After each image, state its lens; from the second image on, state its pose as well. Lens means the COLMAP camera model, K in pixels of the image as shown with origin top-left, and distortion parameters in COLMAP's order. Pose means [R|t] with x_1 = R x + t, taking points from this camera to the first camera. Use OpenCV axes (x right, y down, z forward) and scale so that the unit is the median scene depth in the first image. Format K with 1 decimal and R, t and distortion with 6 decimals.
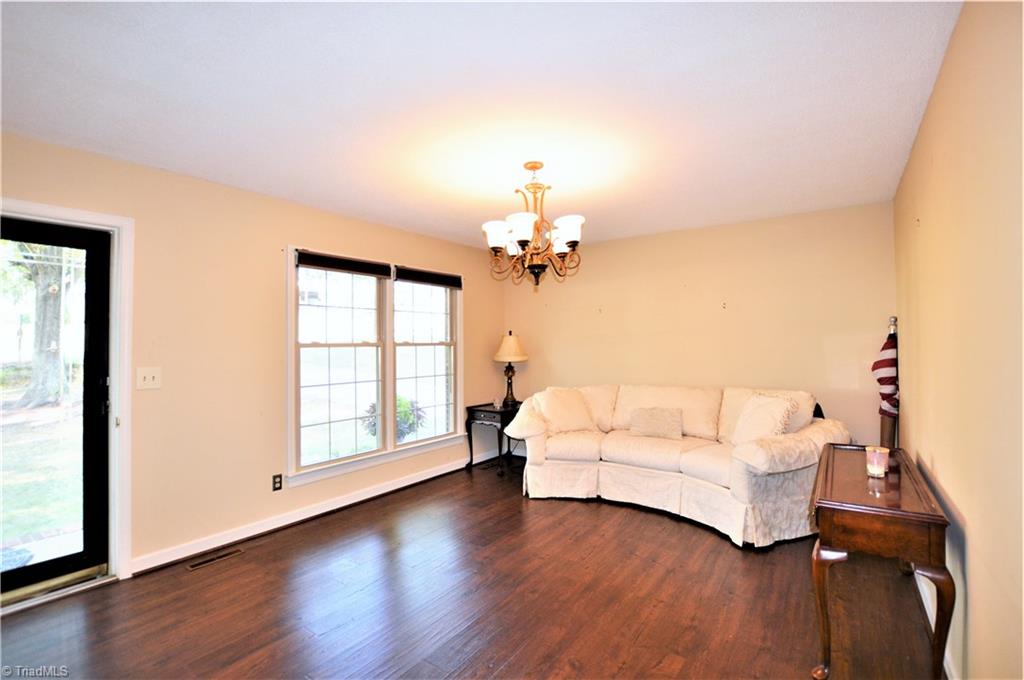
lens RADIAL K [[466.4, 0, 505.7], [0, 466.4, 331.9], [0, 0, 1]] dist [-0.037144, -0.000023]
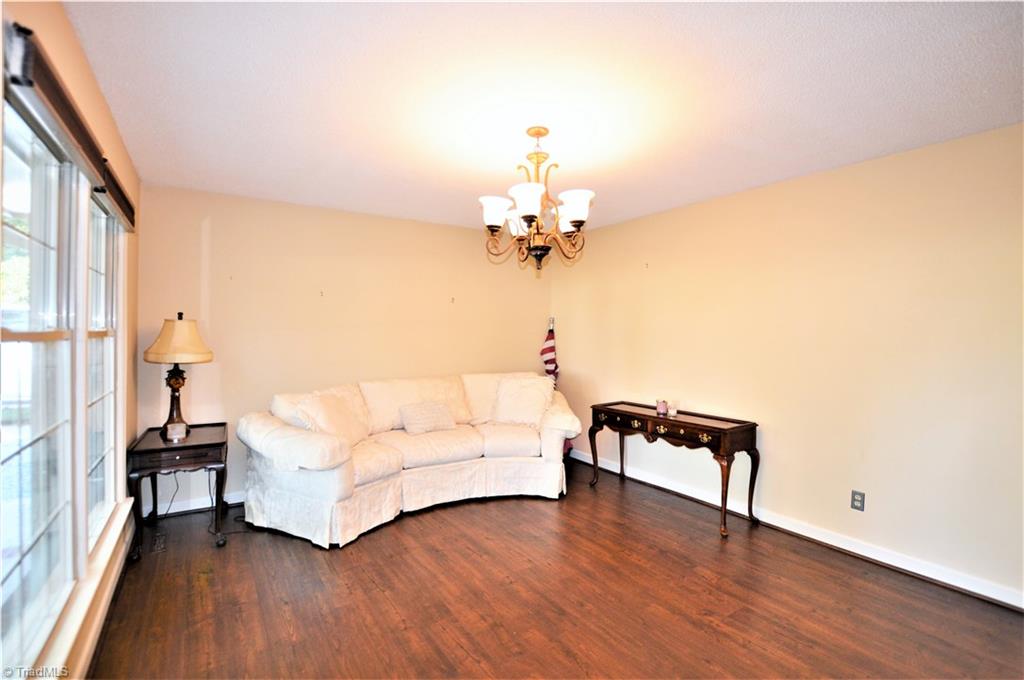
lens RADIAL K [[466.4, 0, 505.7], [0, 466.4, 331.9], [0, 0, 1]] dist [-0.037144, -0.000023]
pose [[0.357619, 0.009661, 0.933818, -0.687575], [-0.031629, 0.999498, 0.001772, 0.014923], [-0.933332, -0.030169, 0.357745, 0.659234]]
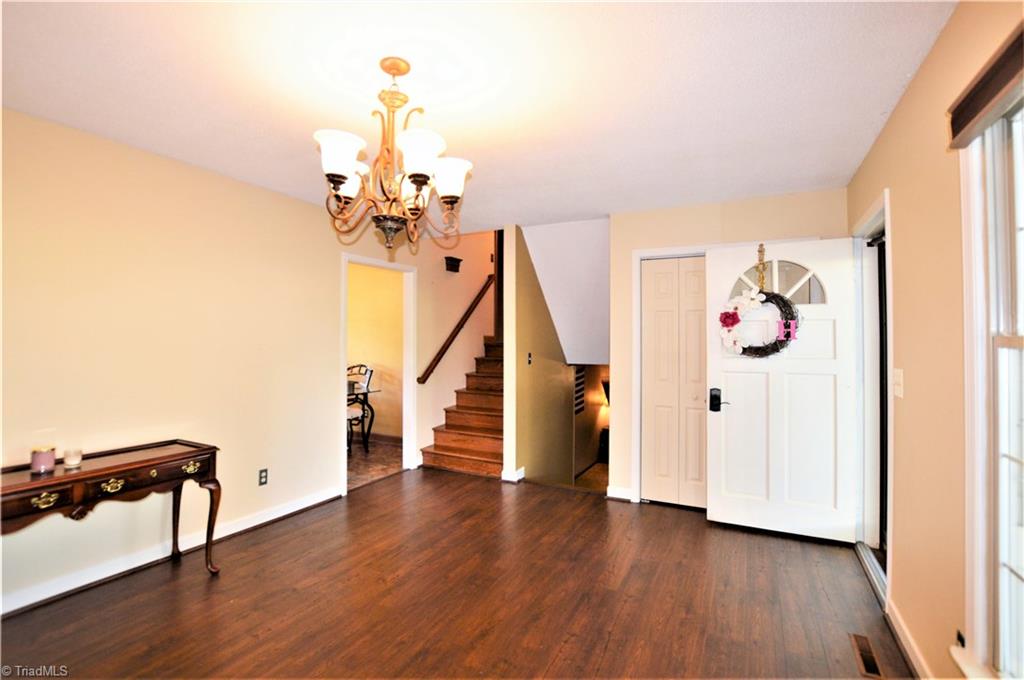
lens RADIAL K [[484.9, 0, 511.3], [0, 484.9, 329.9], [0, 0, 1]] dist [-0.020614, 0.000054]
pose [[-0.986726, -0.000407, -0.162391, 0.005388], [0.006952, 0.998974, -0.044744, 0.042766], [0.162243, -0.045279, -0.985712, 1.502826]]
